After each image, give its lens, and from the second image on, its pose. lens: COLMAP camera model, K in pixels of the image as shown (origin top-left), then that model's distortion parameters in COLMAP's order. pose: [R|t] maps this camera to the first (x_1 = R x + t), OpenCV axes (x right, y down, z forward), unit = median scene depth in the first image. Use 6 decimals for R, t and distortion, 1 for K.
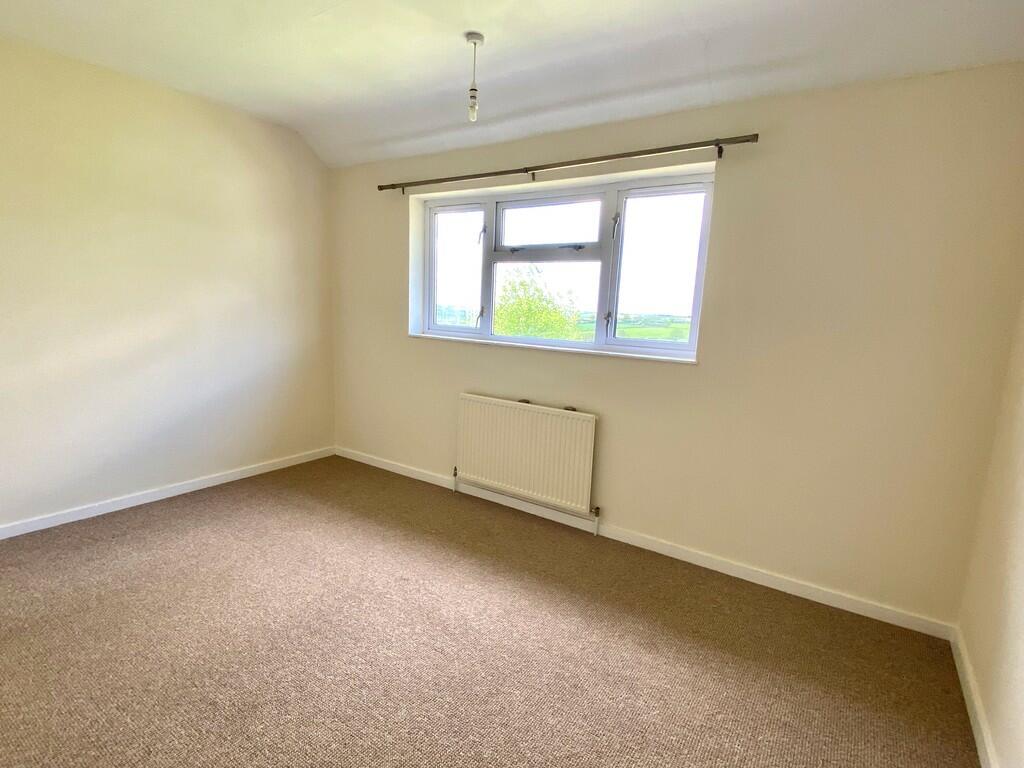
lens RADIAL K [[503.3, 0, 540.7], [0, 503.3, 377.0], [0, 0, 1]] dist [0.002458, -0.002606]
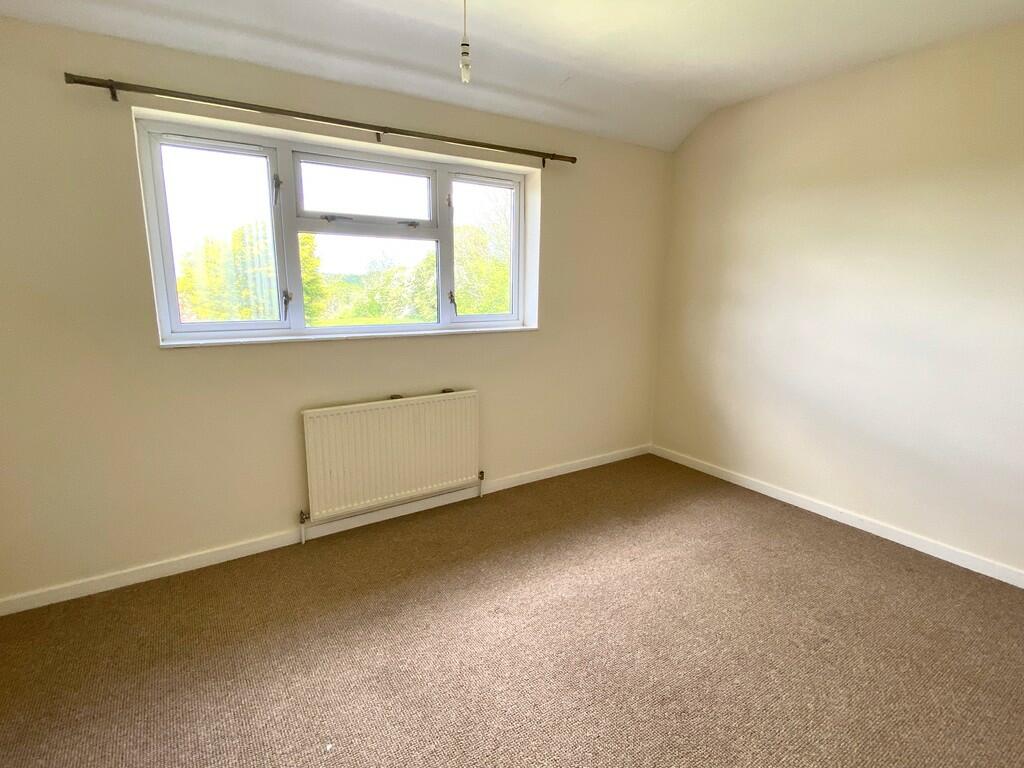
lens RADIAL K [[503.3, 0, 506.9], [0, 503.3, 382.0], [0, 0, 1]] dist [0.002458, -0.002606]
pose [[0.410734, -0.215661, 0.885883, -0.750339], [0.136288, 0.975229, 0.174222, -0.108551], [-0.901512, 0.049177, 0.429952, 0.443911]]
